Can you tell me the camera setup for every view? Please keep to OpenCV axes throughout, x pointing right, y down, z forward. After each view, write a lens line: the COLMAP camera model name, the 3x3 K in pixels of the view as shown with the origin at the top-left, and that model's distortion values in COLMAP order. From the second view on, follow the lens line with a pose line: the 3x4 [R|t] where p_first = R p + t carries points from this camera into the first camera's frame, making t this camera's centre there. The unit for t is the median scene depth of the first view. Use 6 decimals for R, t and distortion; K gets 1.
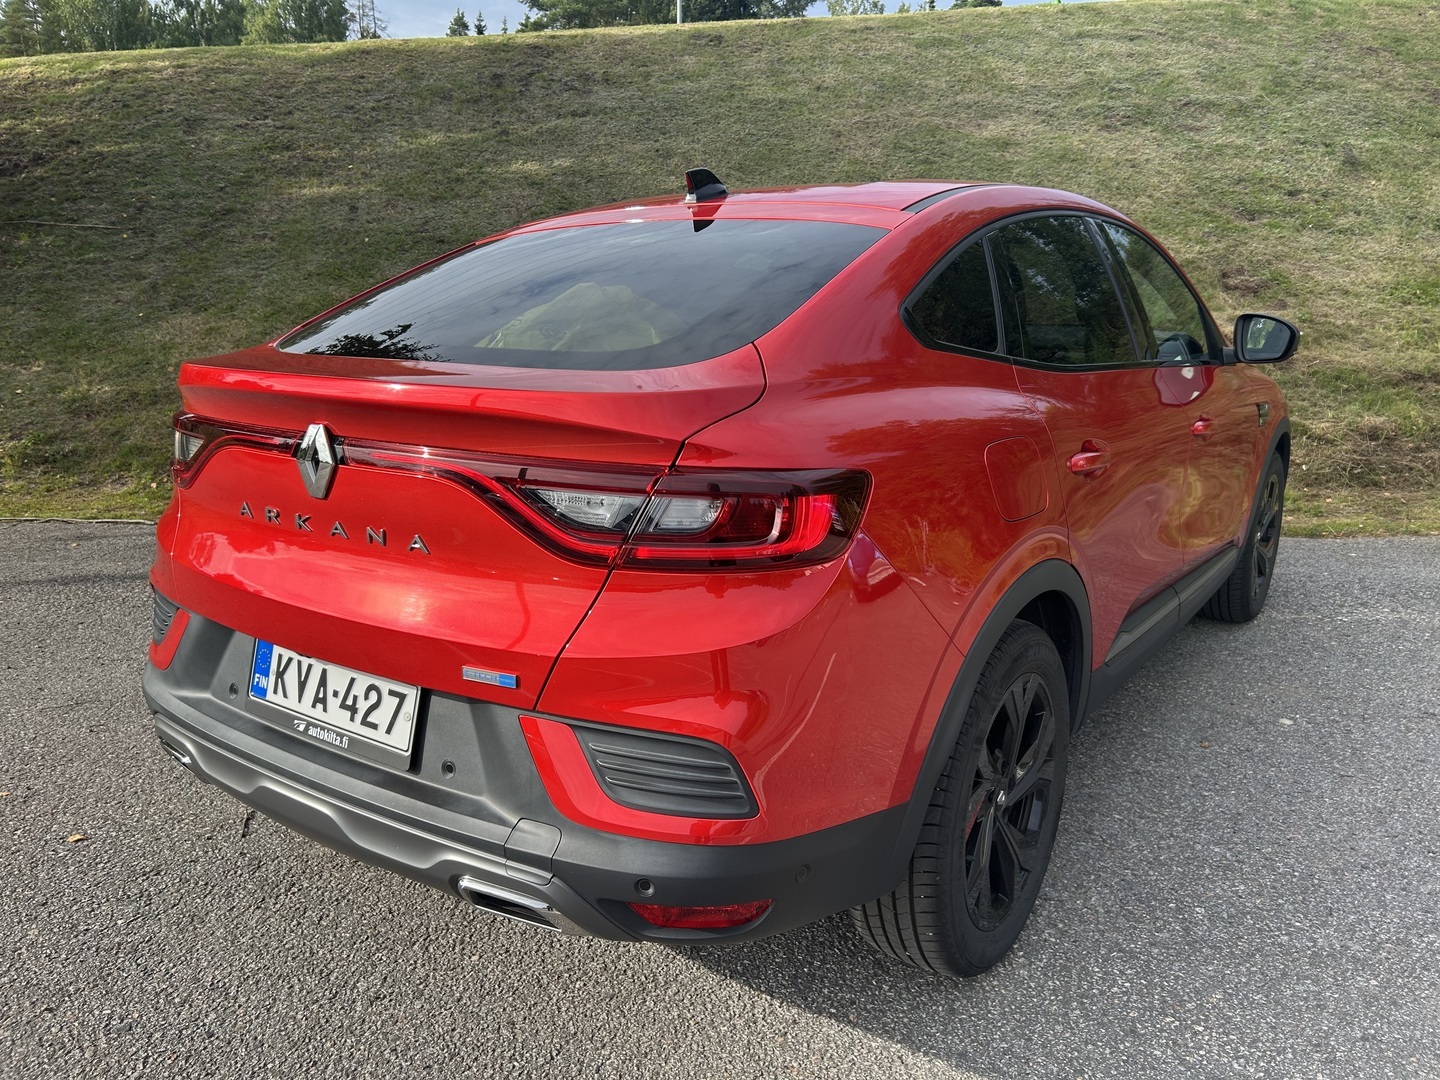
lens RADIAL K [[1082.0, 0, 717.0], [0, 1082.0, 543.4], [0, 0, 1]] dist [0.041654, -0.045869]
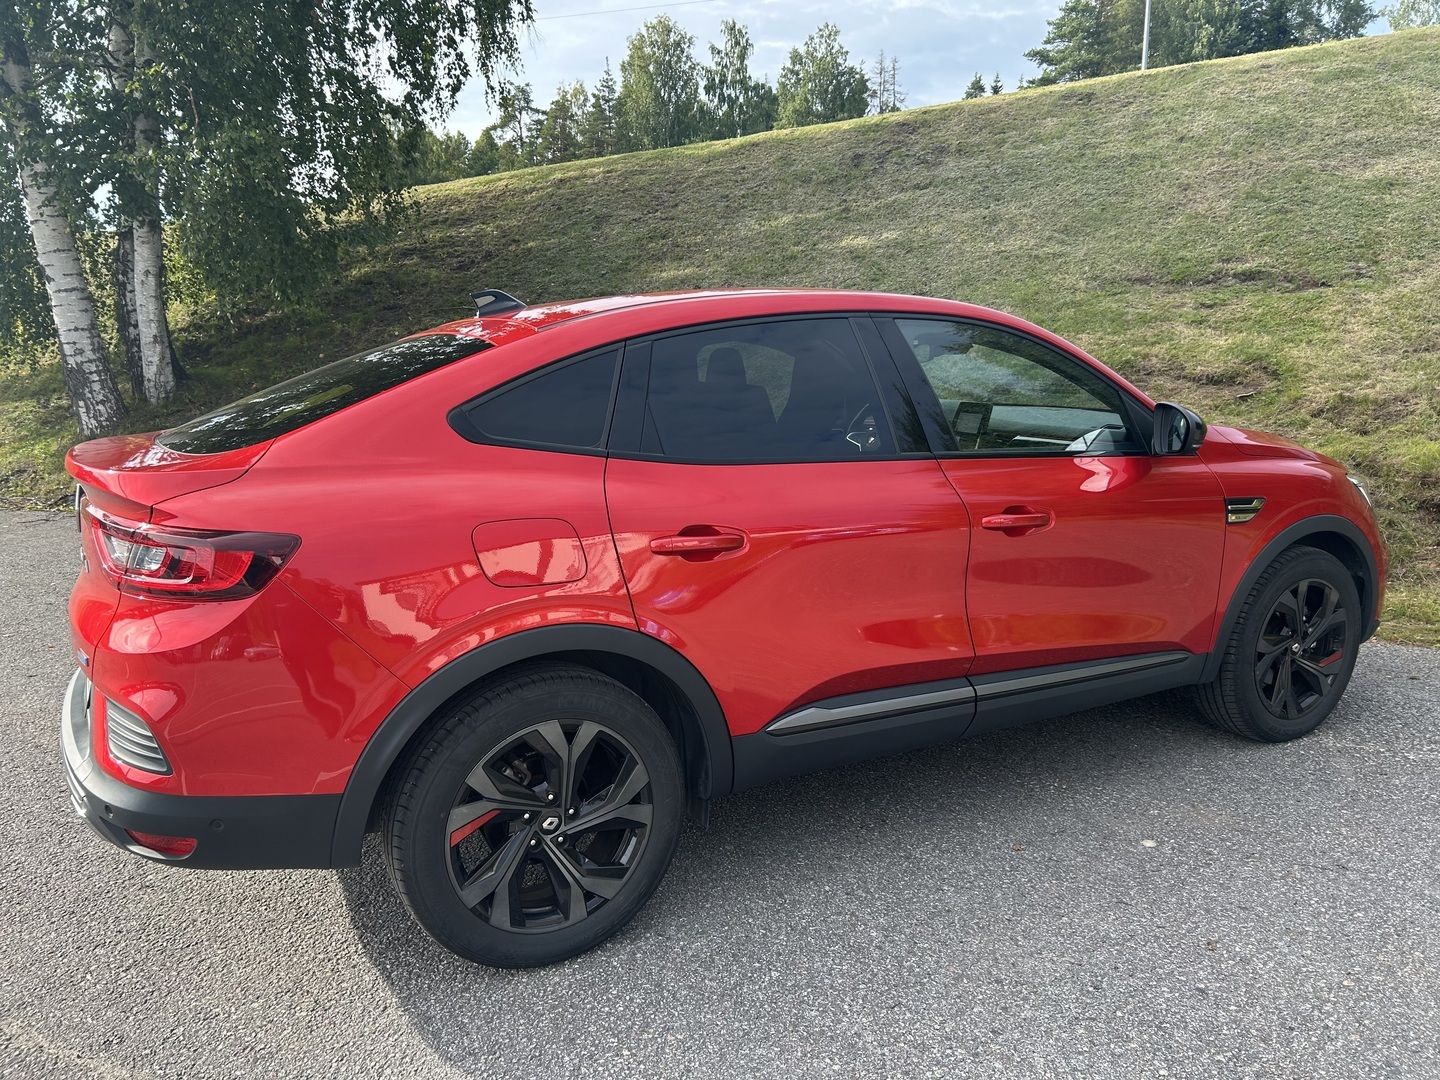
lens RADIAL K [[1081.0, 0, 719.3], [0, 1081.0, 551.2], [0, 0, 1]] dist [0.039266, -0.038605]
pose [[0.902946, 0.069076, -0.424166, 0.164551], [-0.086432, 0.996019, -0.021790, -0.009020], [0.420973, 0.056337, 0.905322, 0.000121]]
